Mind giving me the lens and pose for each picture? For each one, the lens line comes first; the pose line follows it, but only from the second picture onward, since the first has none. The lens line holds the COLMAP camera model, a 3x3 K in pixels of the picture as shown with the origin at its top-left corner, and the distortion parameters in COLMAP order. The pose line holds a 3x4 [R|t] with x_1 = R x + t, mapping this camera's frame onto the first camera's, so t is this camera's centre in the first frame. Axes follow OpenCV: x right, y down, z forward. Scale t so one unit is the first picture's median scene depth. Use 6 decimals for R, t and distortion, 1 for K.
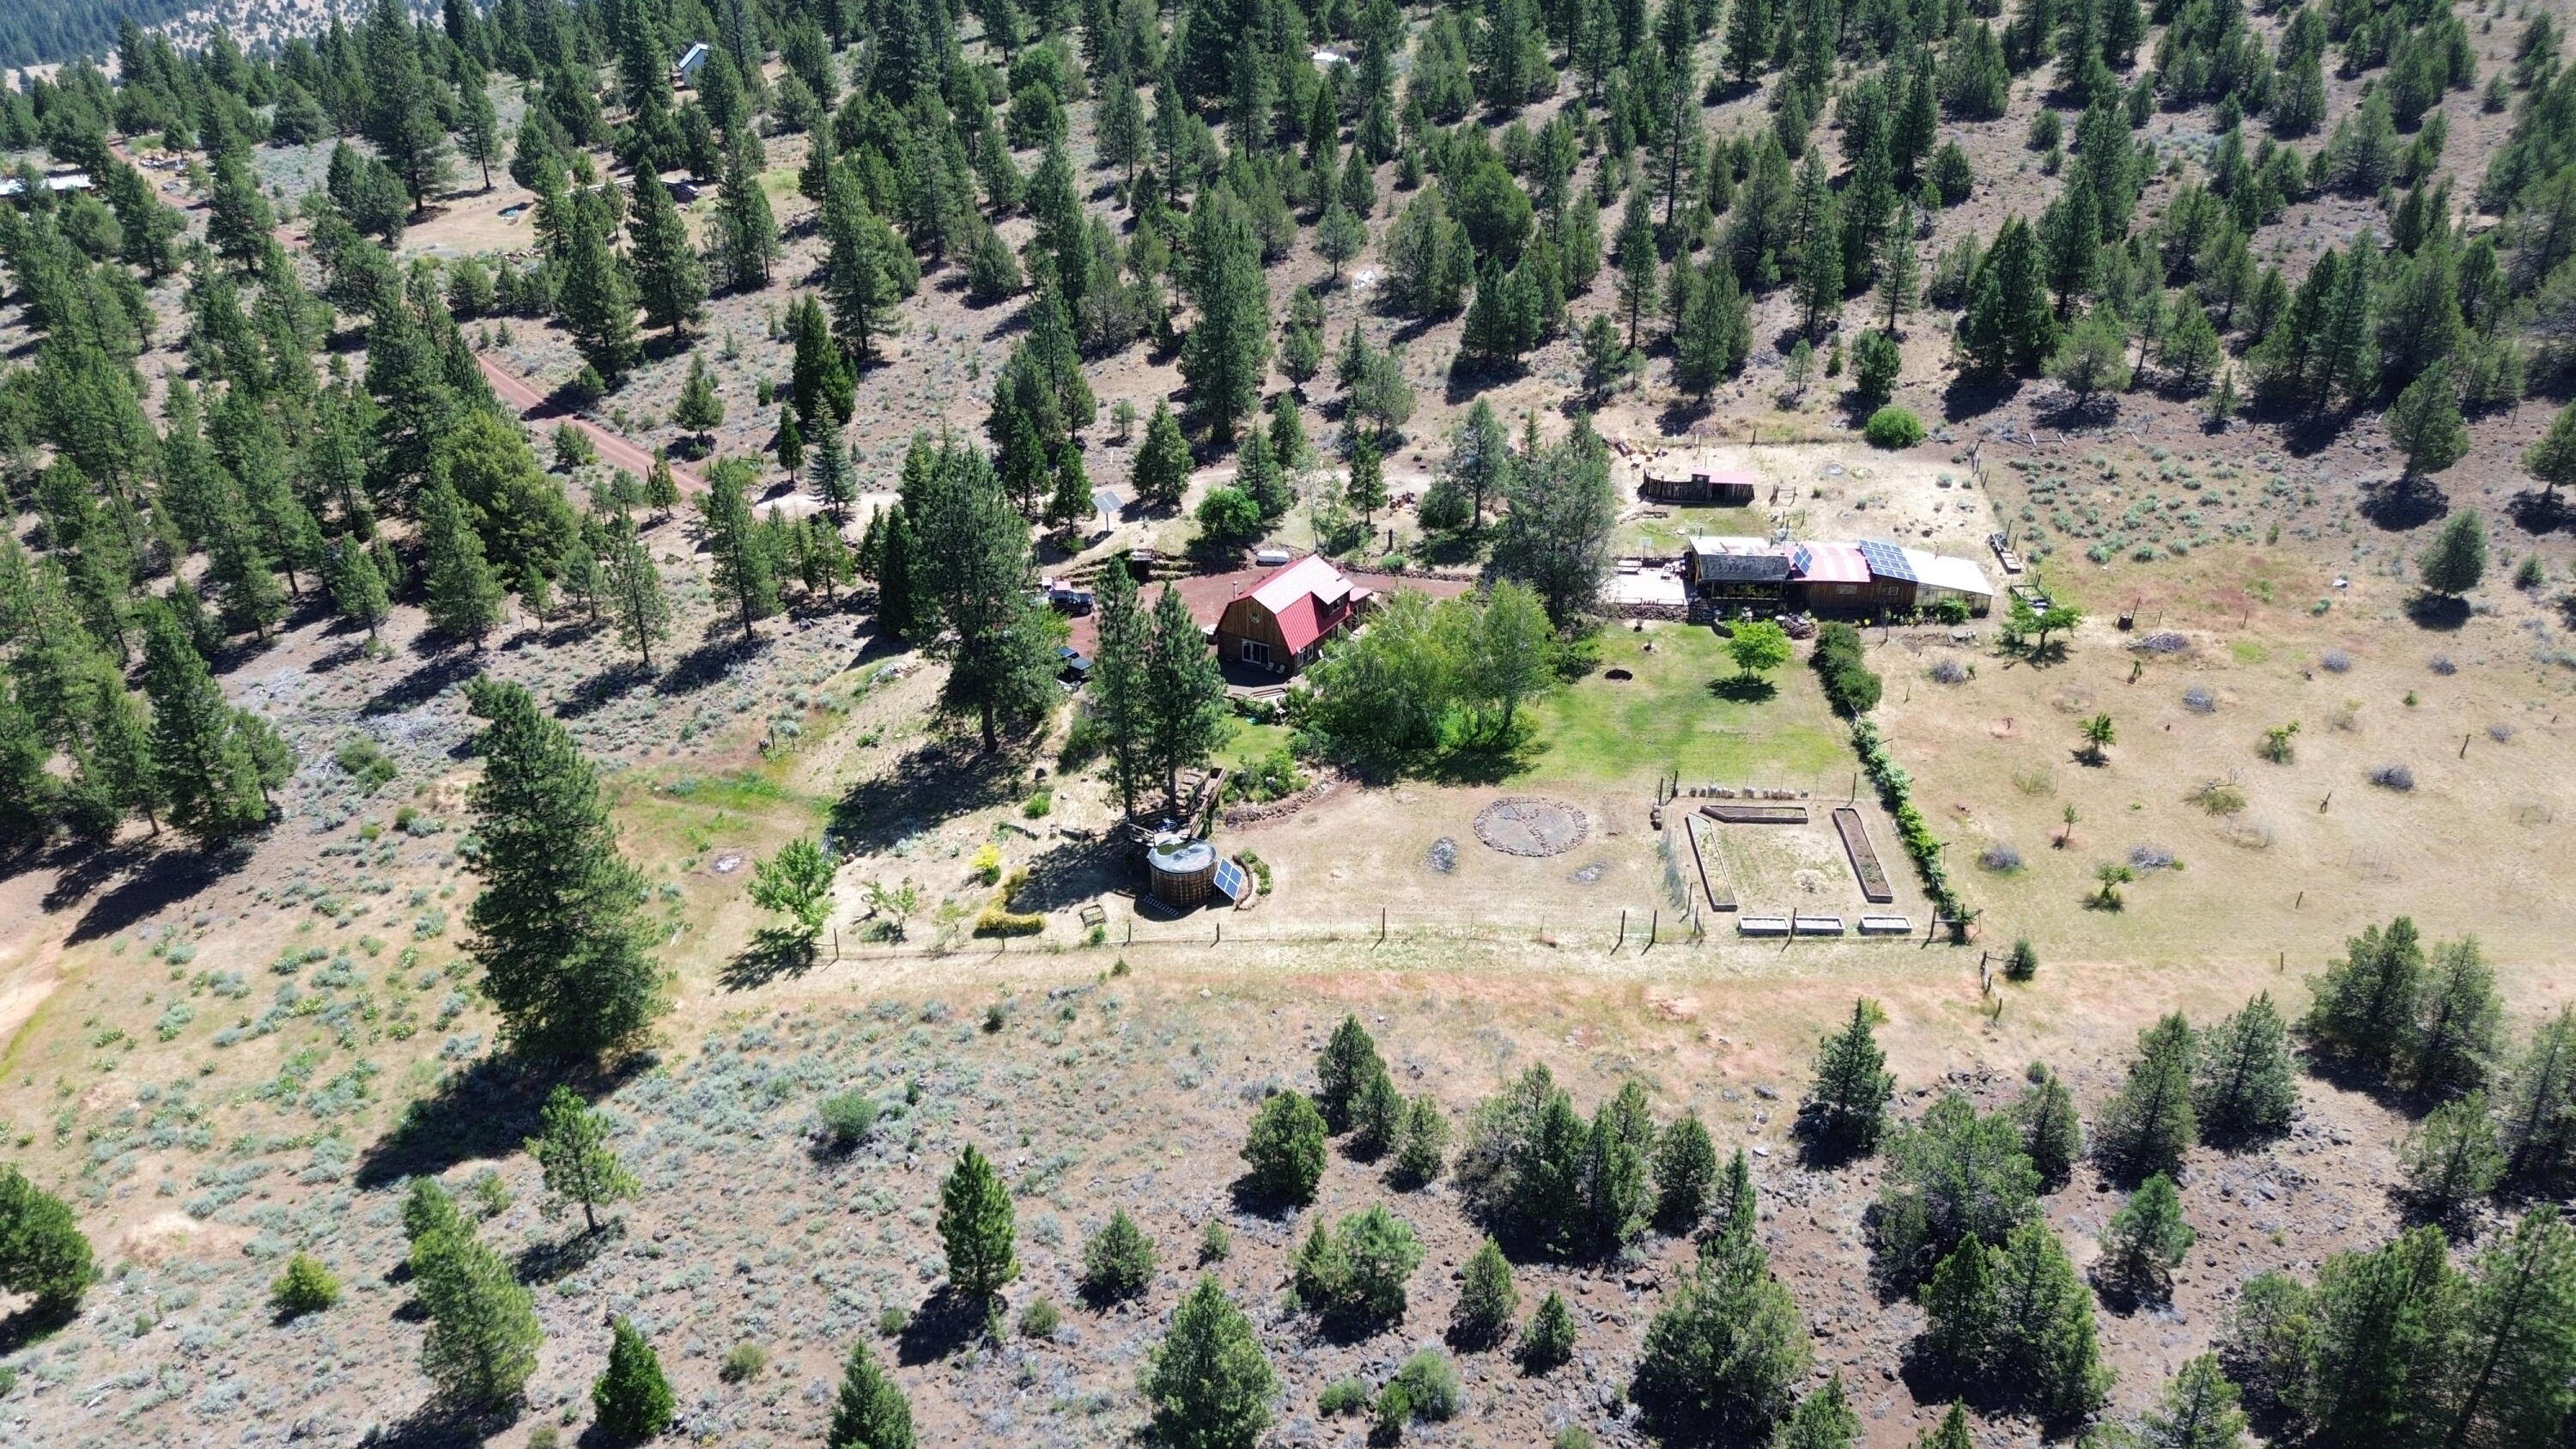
lens RADIAL K [[1843.5, 0, 1295.2], [0, 1843.5, 737.7], [0, 0, 1]] dist [0.063697, -0.068045]
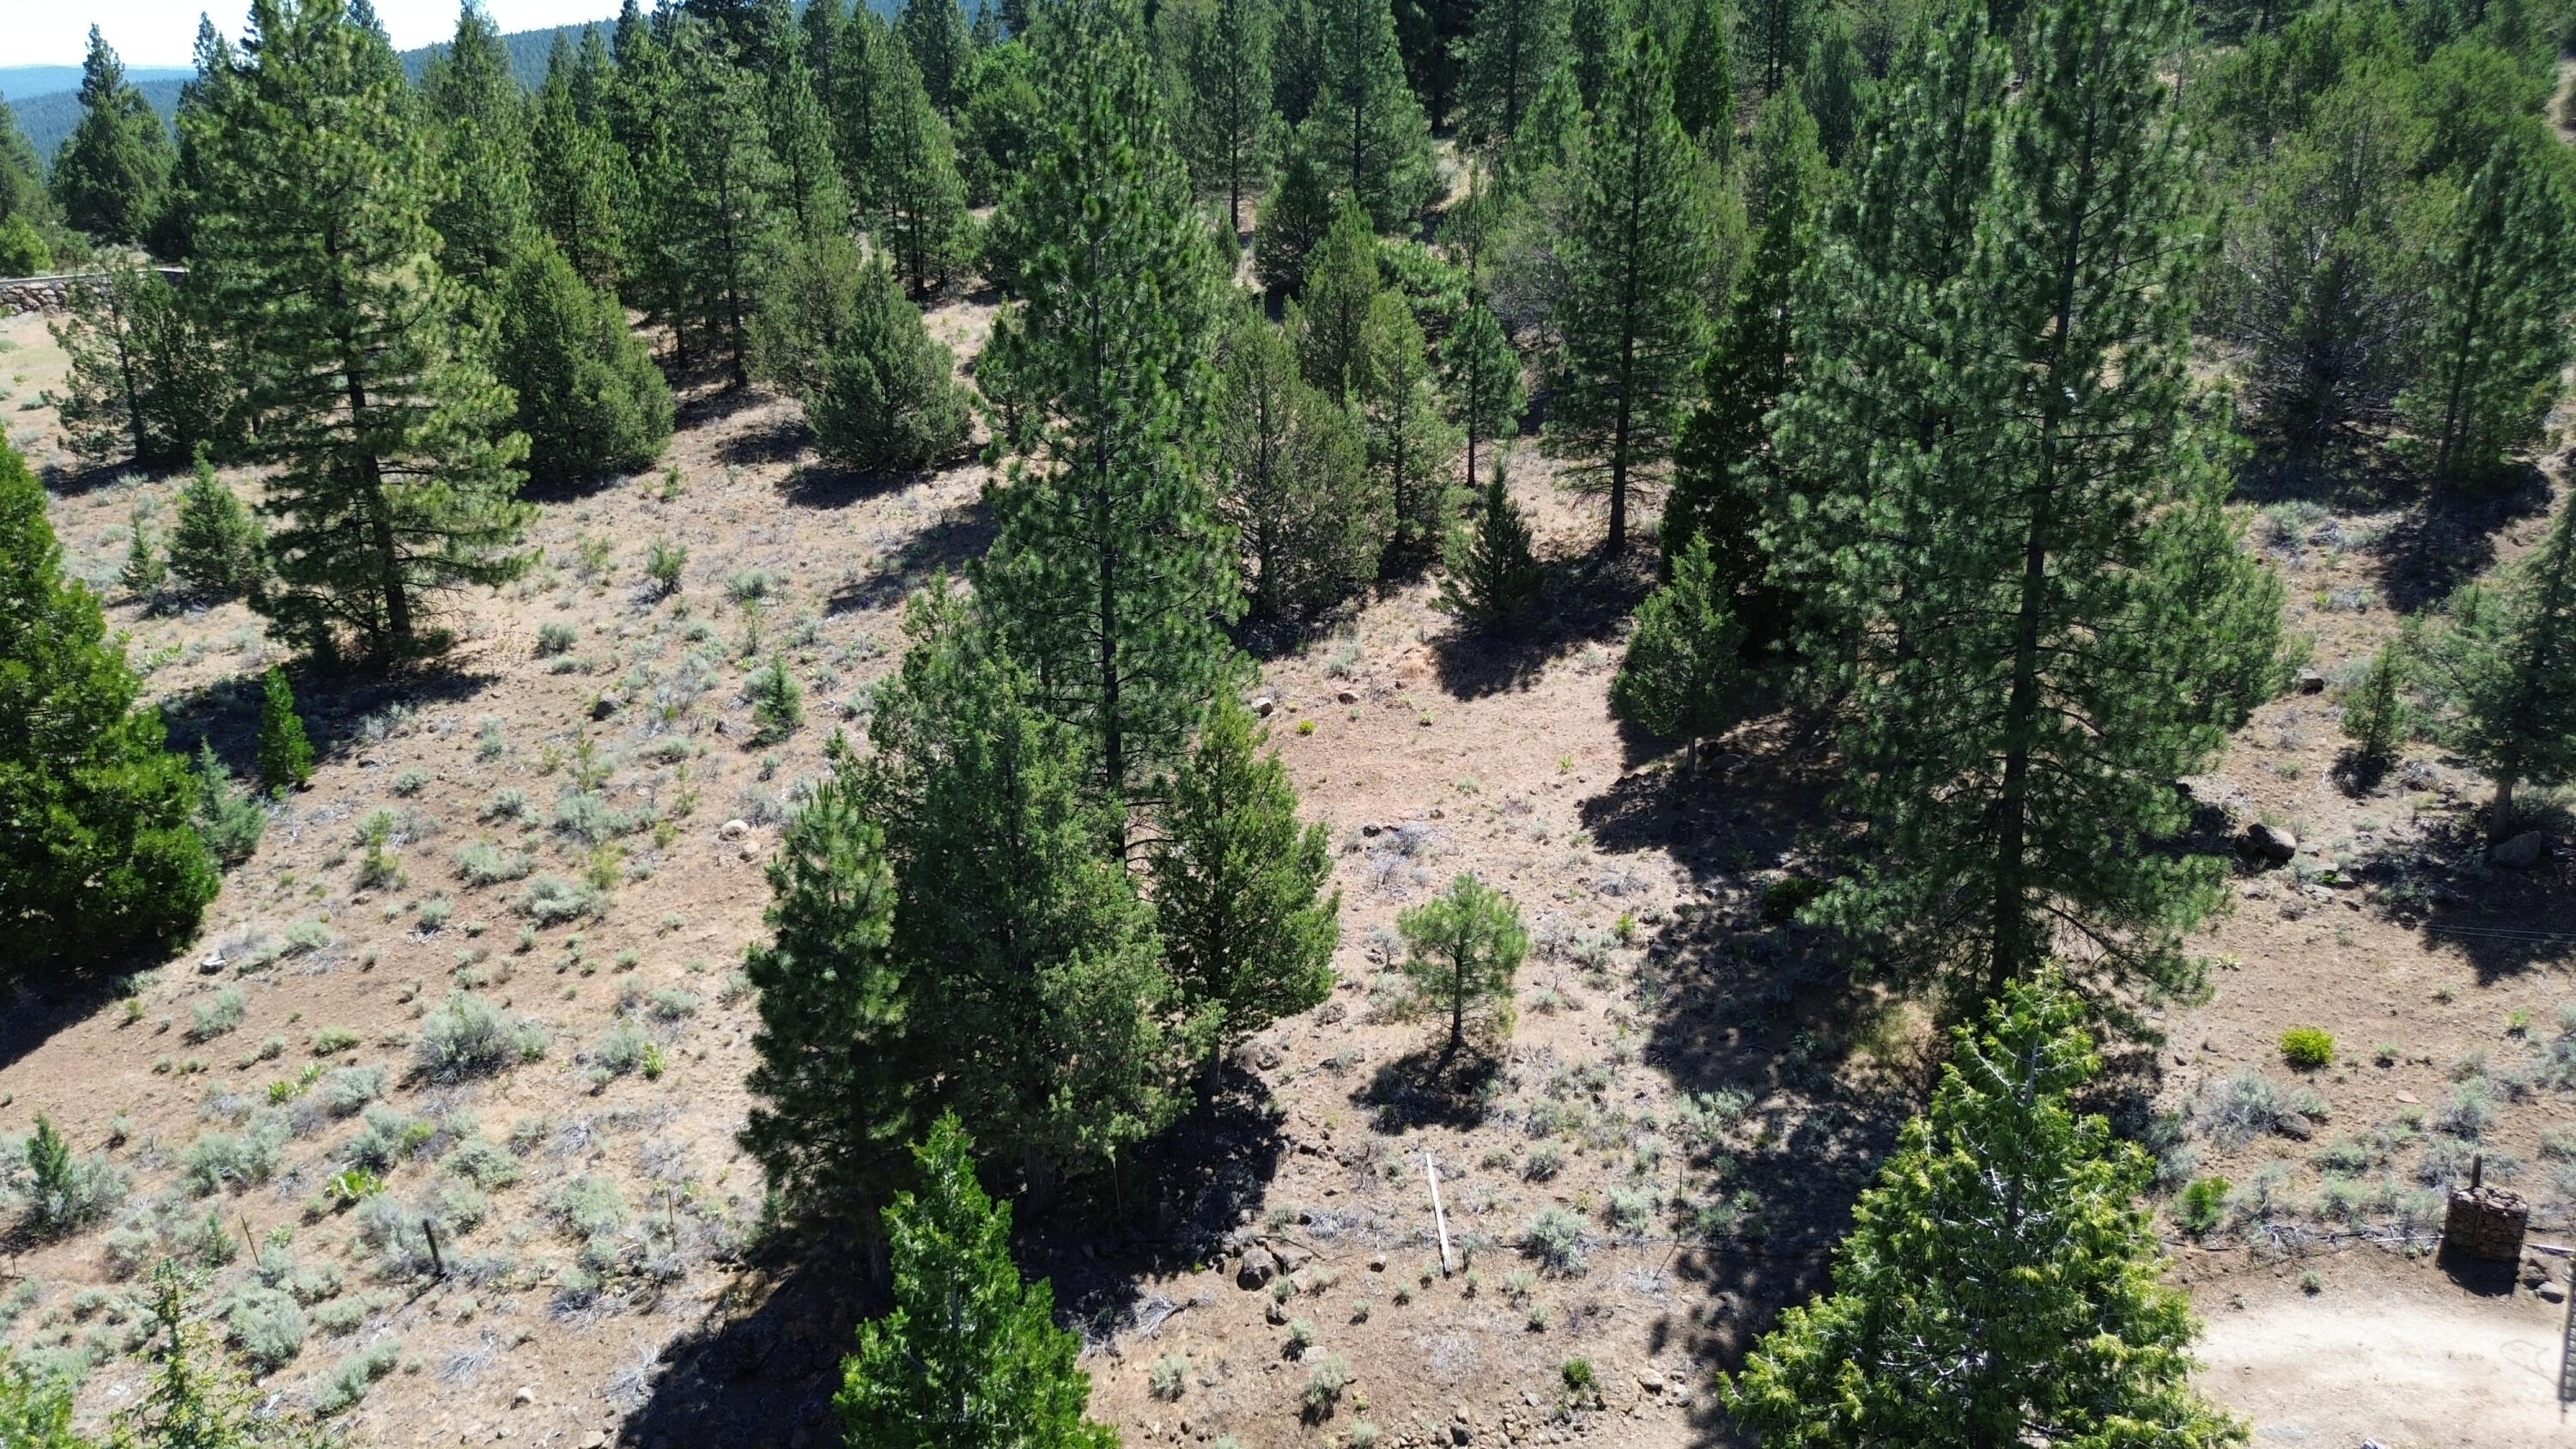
lens RADIAL K [[1843.5, 0, 1284.1], [0, 1843.5, 719.7], [0, 0, 1]] dist [0.063697, -0.068045]
pose [[0.999755, -0.011165, 0.019127, -0.098431], [0.013986, 0.987907, -0.154413, -0.143256], [-0.017172, 0.154643, 0.987821, 0.682755]]
